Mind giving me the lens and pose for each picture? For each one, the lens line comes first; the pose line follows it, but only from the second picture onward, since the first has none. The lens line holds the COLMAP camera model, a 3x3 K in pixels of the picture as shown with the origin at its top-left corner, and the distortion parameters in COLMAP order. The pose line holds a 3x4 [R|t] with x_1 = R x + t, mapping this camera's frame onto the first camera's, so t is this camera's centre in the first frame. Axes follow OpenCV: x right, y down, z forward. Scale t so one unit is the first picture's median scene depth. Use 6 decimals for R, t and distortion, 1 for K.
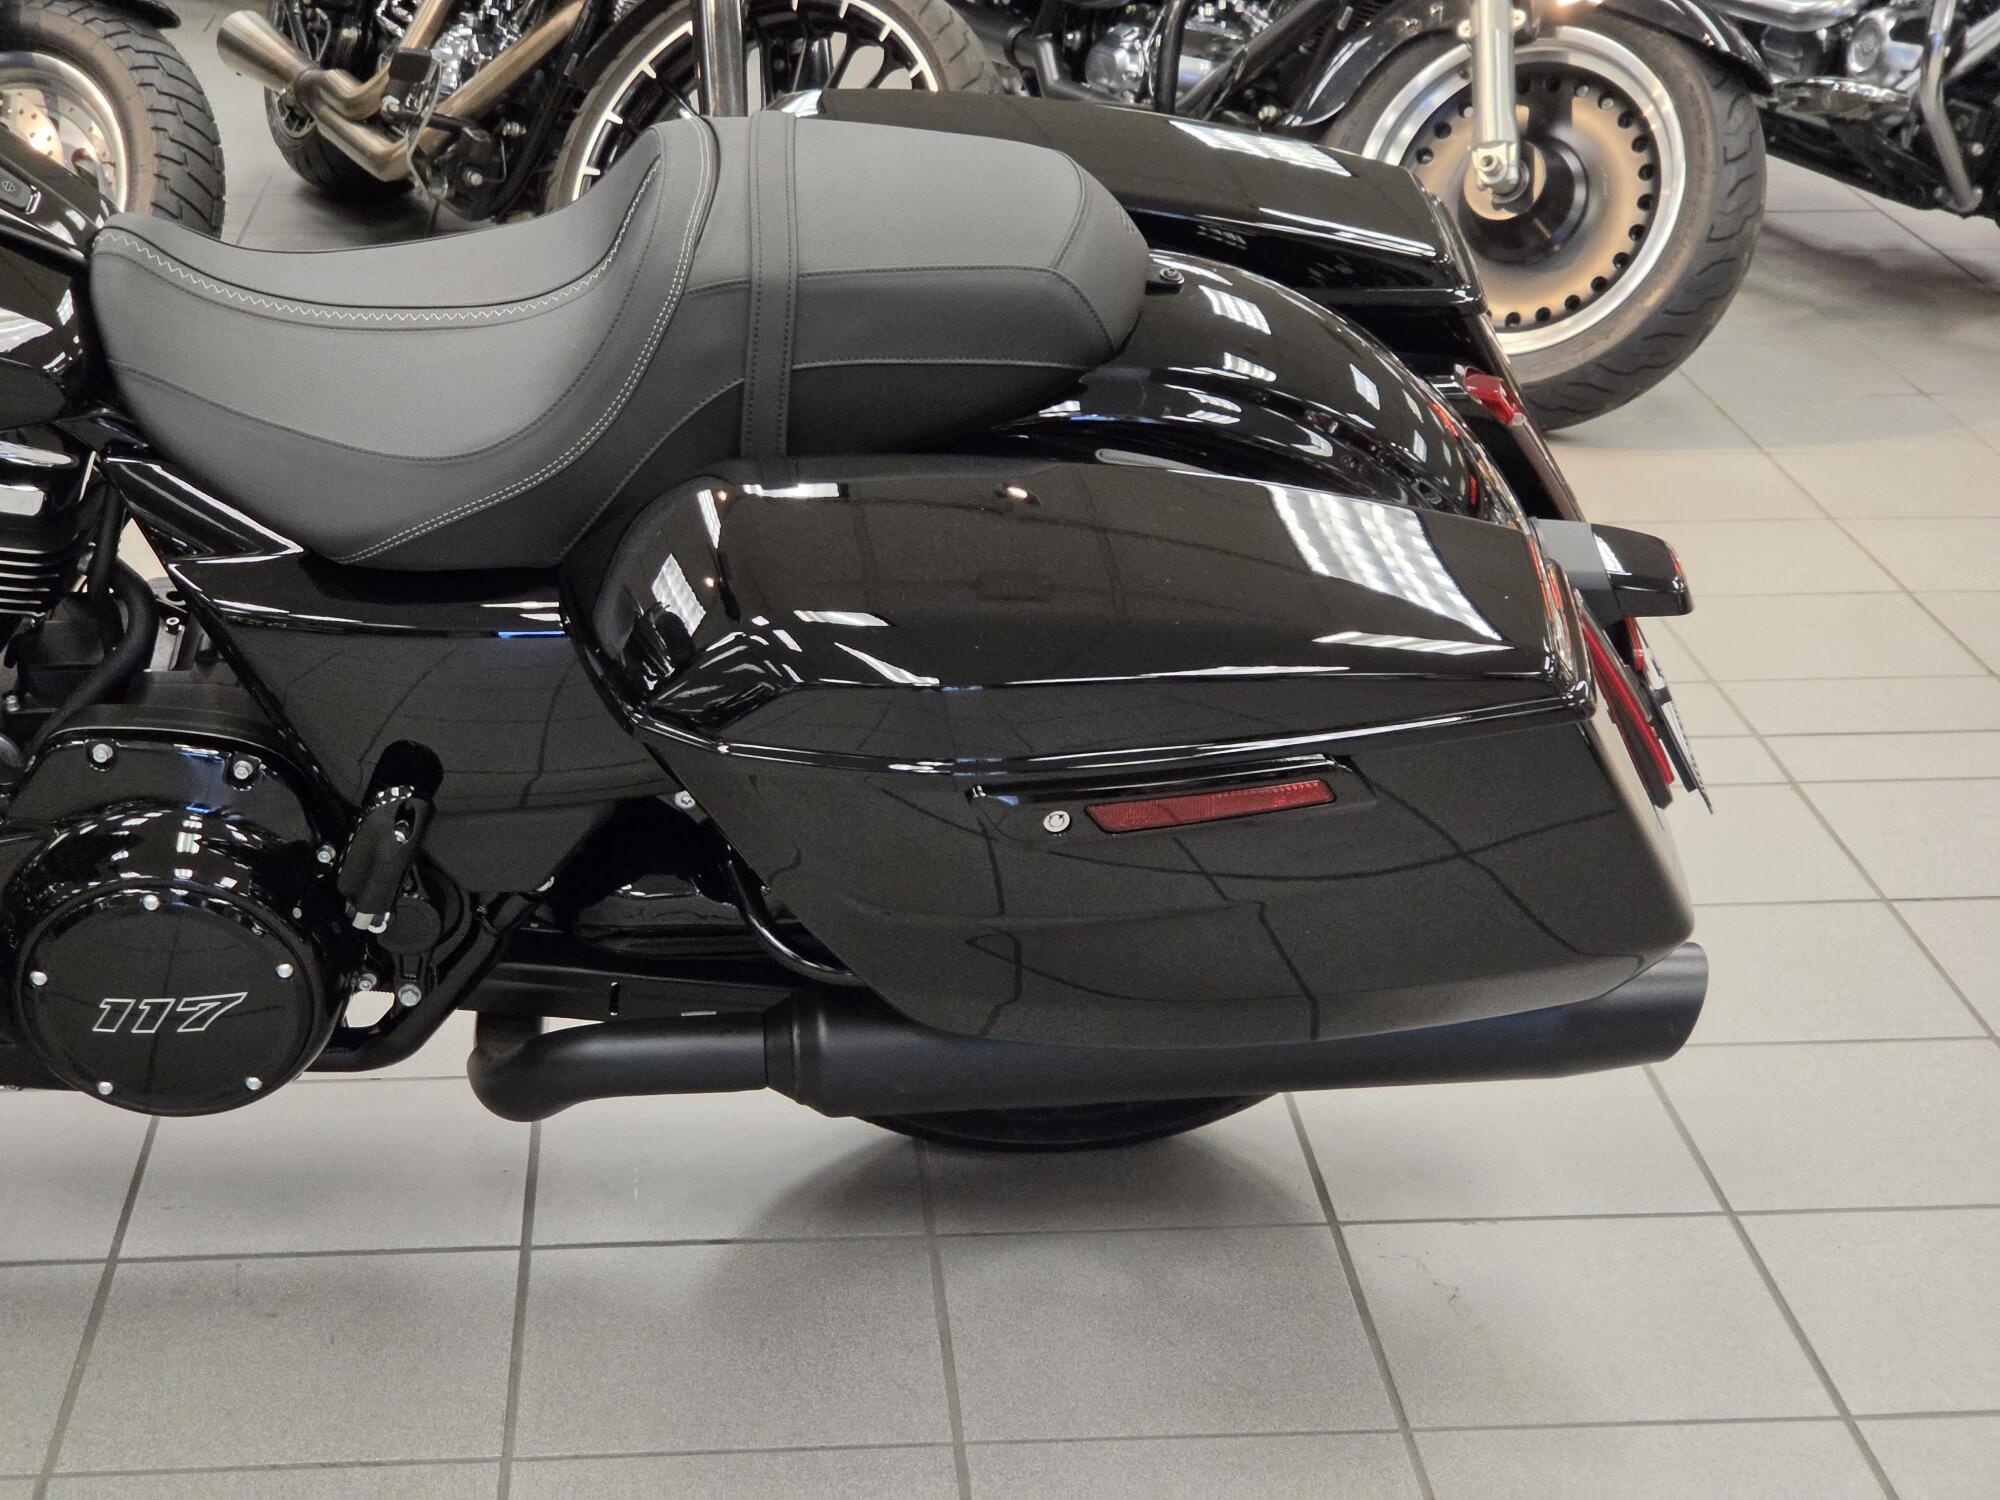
lens RADIAL K [[3750.3, 0, 976.1], [0, 3750.3, 815.7], [0, 0, 1]] dist [-0.000314, 0.000000]
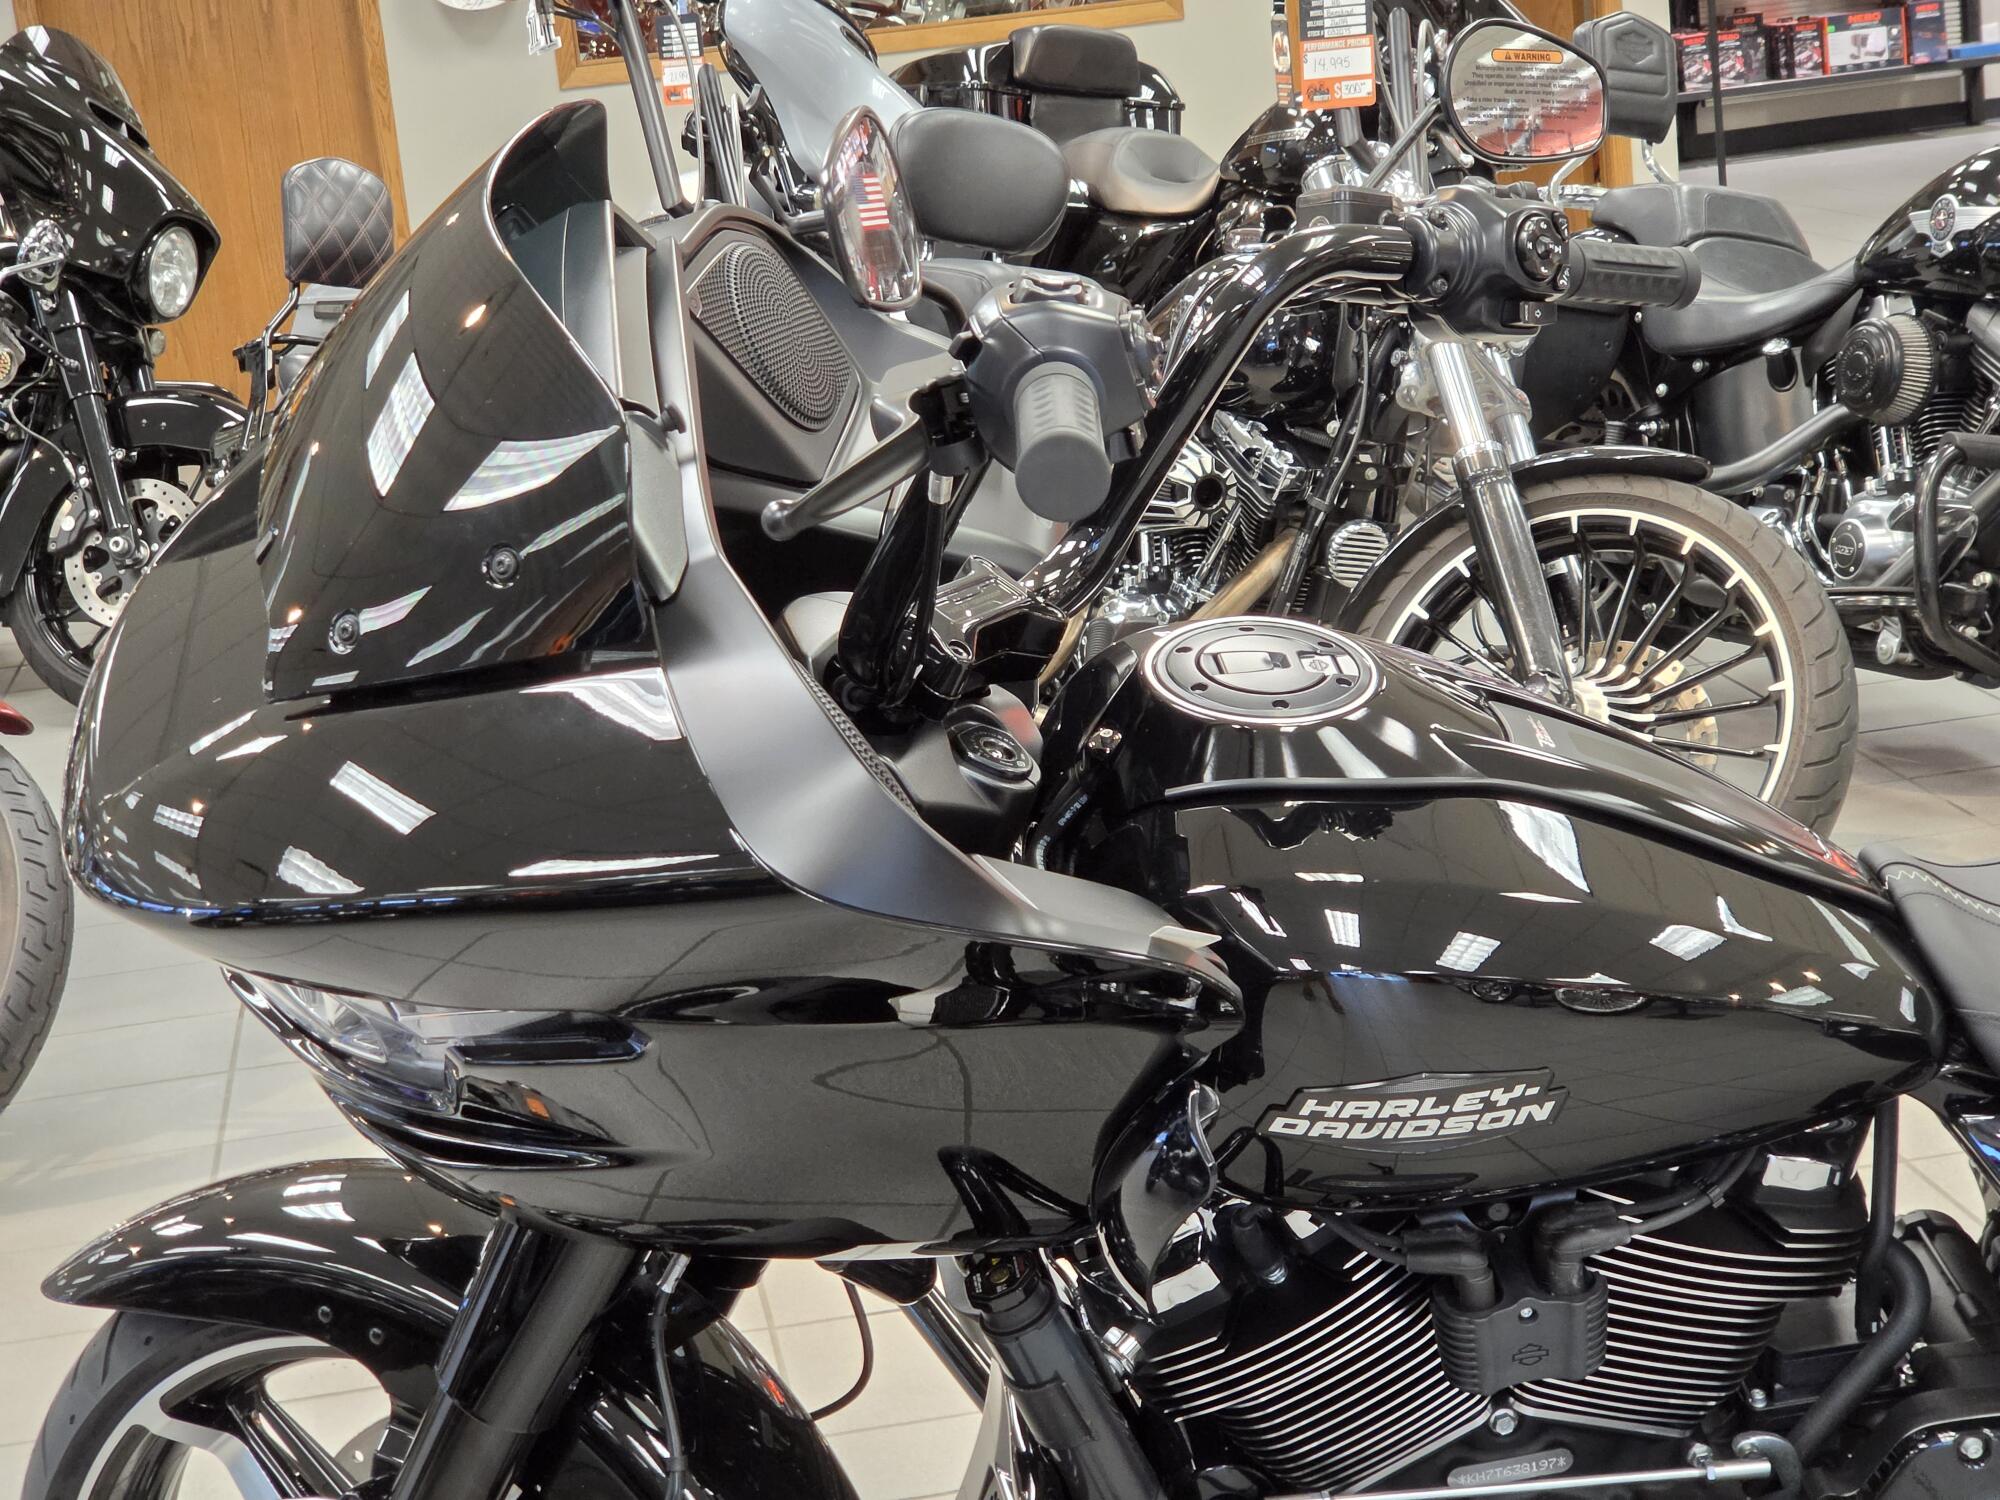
lens RADIAL K [[3750.3, 0, 982.7], [0, 3750.3, 768.8], [0, 0, 1]] dist [-0.000314, 0.000000]
pose [[0.992657, -0.115479, 0.036007, -0.464855], [0.119327, 0.983630, -0.135032, -0.080465], [-0.019824, 0.138337, 0.990187, 0.095602]]
